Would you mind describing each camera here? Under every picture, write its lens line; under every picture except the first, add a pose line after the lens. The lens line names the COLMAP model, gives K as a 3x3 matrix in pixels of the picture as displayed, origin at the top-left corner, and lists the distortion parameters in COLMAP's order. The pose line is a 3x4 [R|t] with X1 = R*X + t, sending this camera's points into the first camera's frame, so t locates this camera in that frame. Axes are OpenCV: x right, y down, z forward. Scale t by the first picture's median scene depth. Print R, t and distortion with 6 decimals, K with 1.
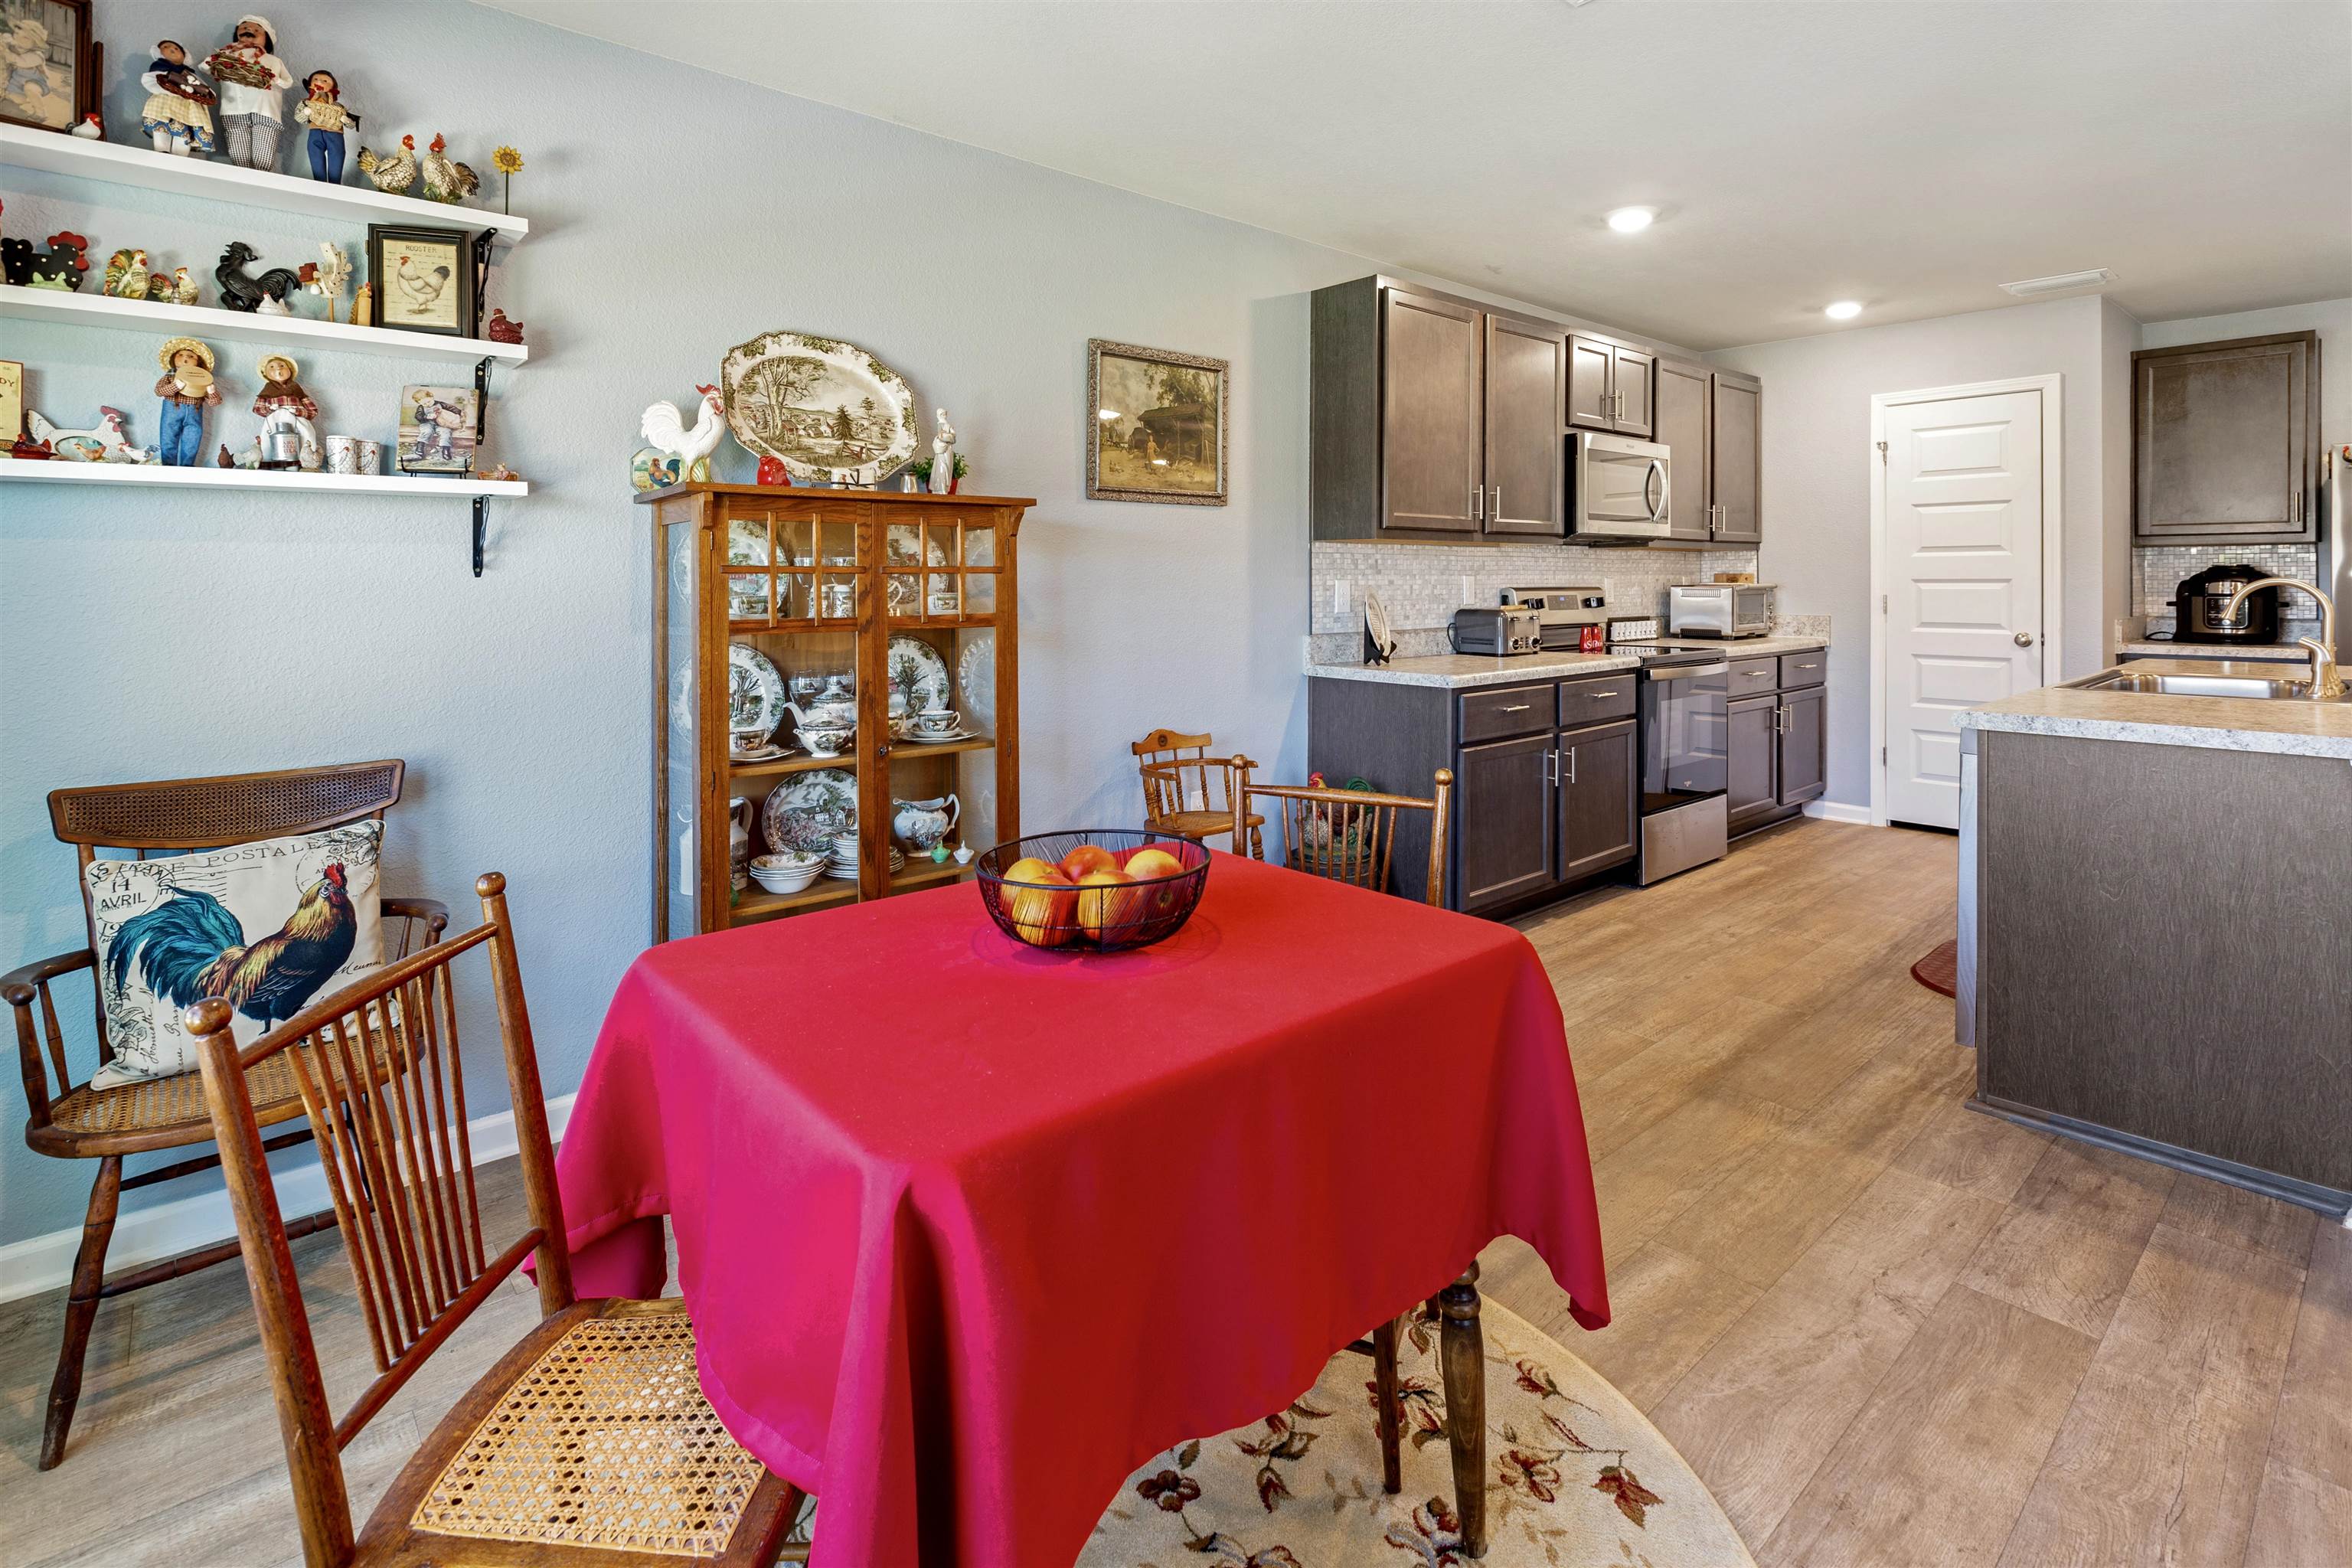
lens RADIAL K [[1138.6, 0, 1168.1], [0, 1138.6, 593.6], [0, 0, 1]] dist [0.002899, 0.000268]
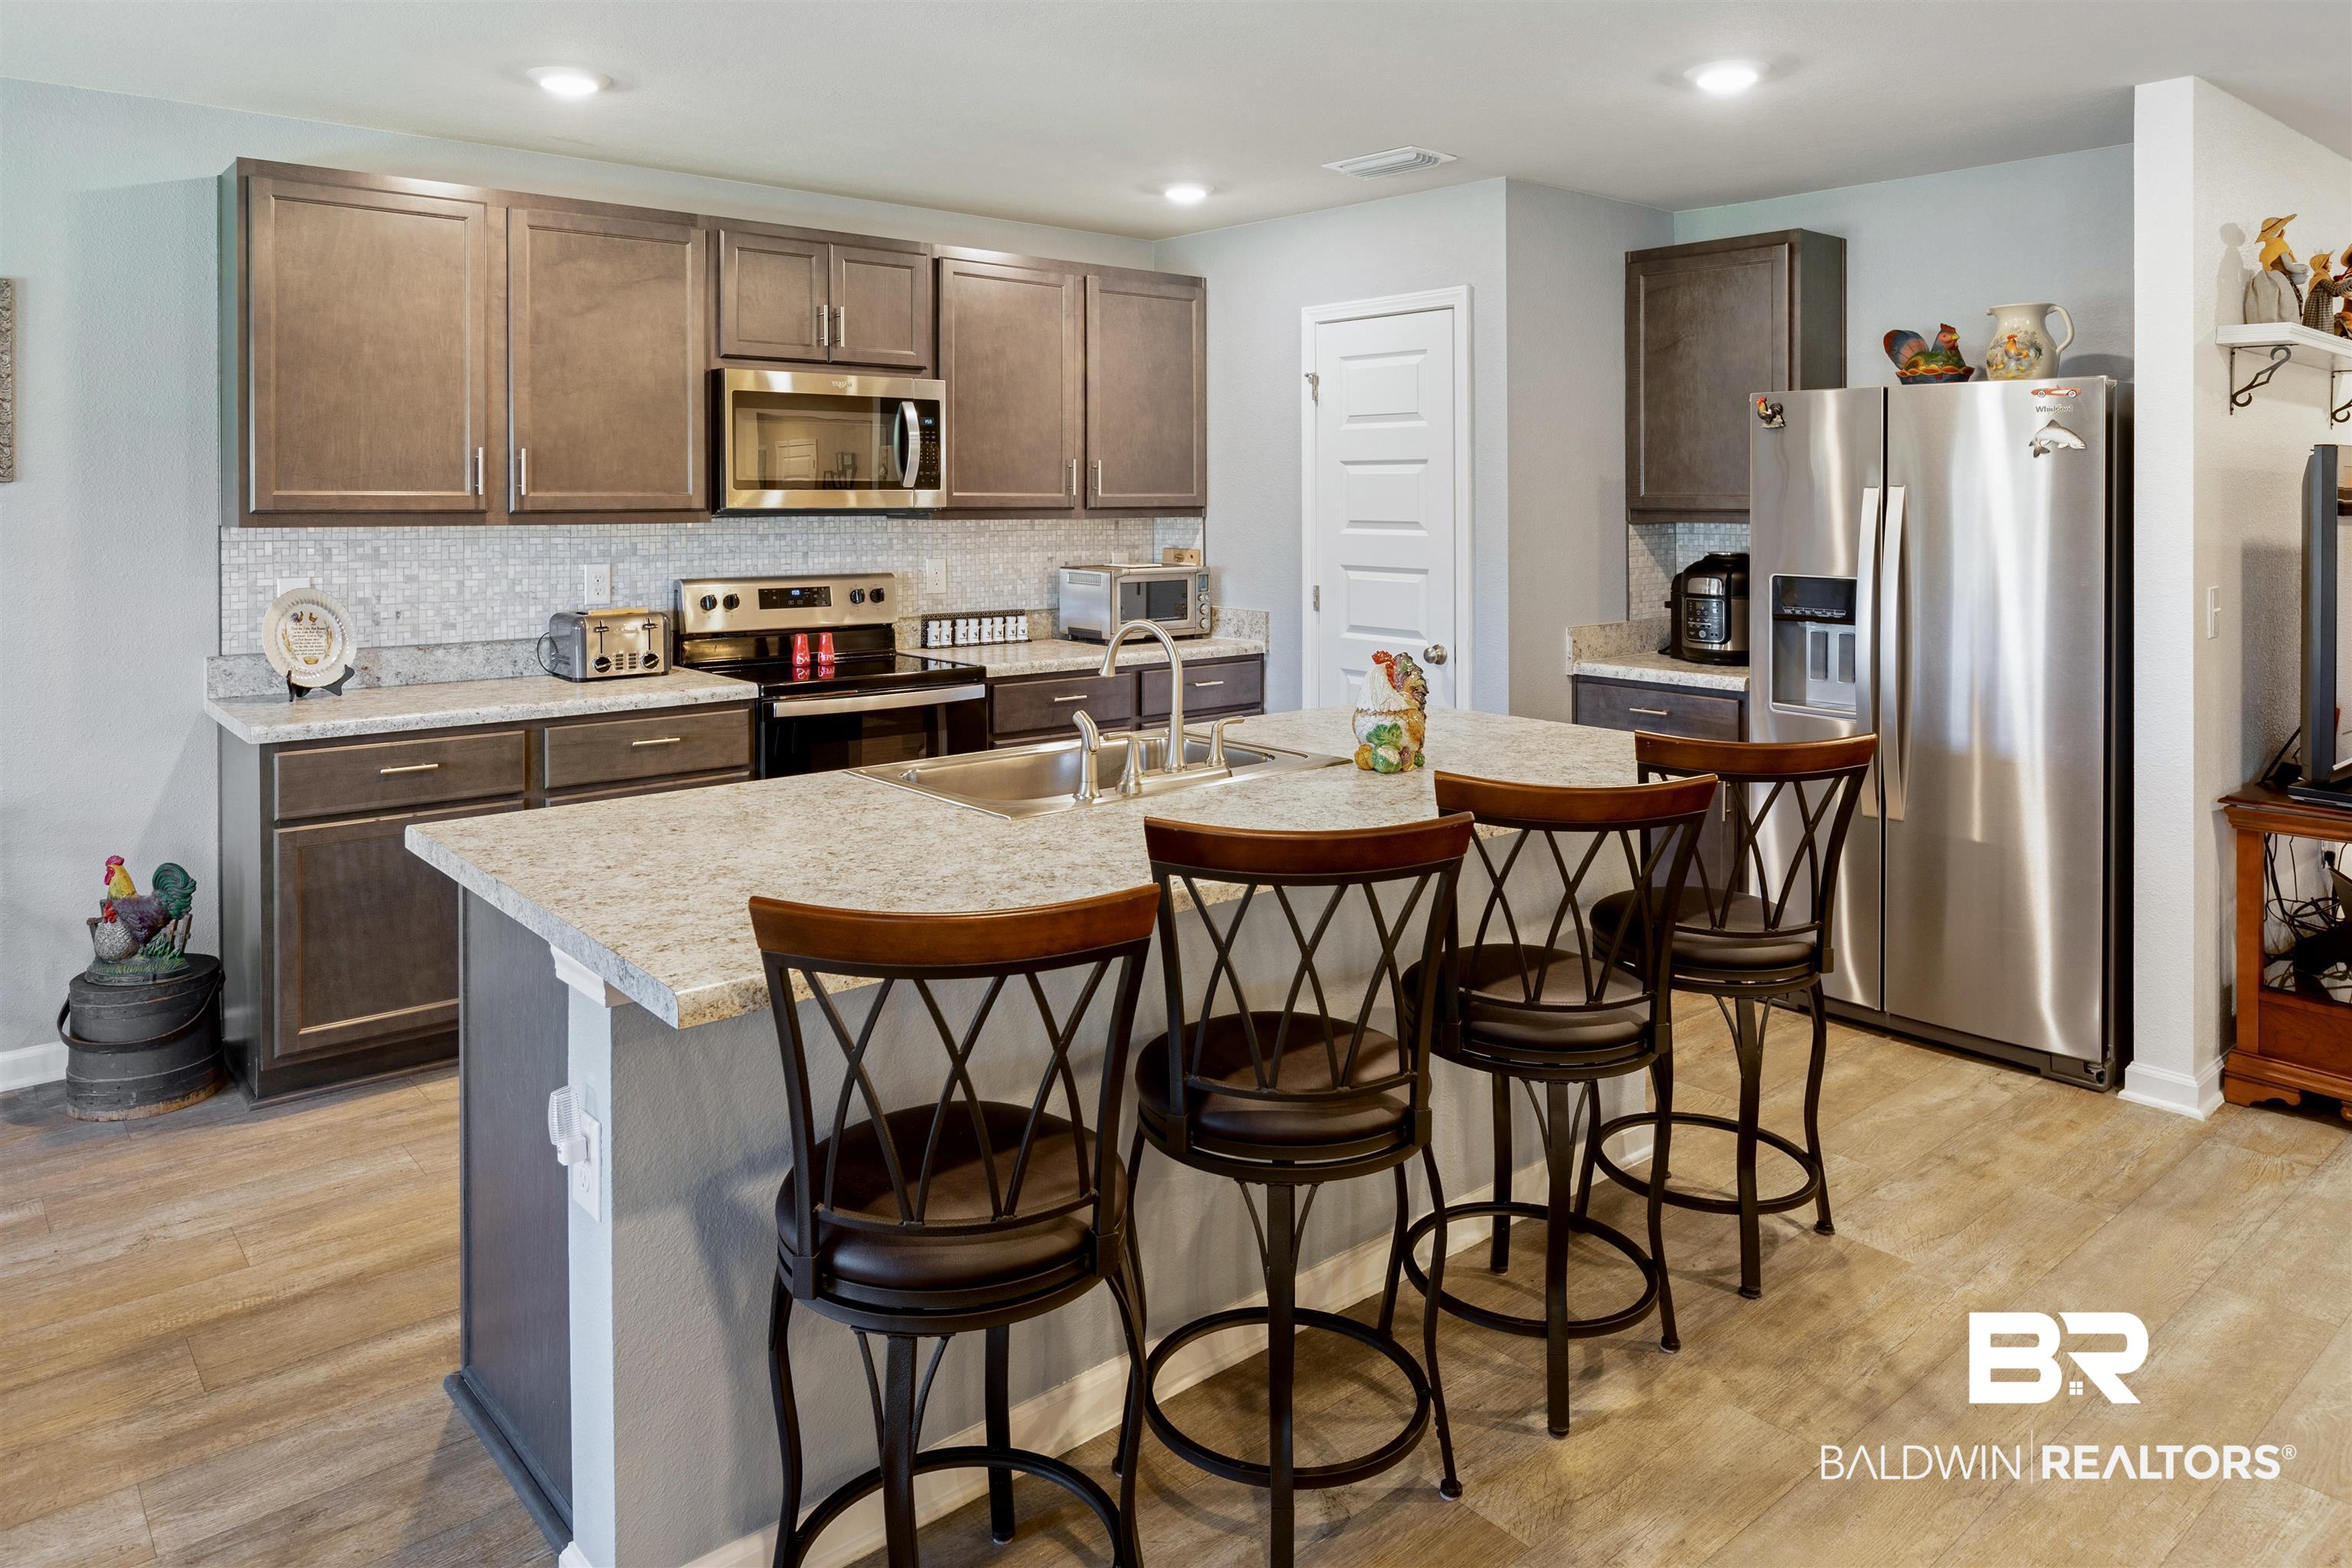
lens RADIAL K [[1526.4, 0, 1169.4], [0, 1526.4, 527.8], [0, 0, 1]] dist [-0.009019, -0.000448]
pose [[0.999950, 0.007108, -0.007050, 0.644571], [-0.007056, 0.999948, 0.007348, -0.049363], [0.007102, -0.007298, 0.999948, 0.040258]]
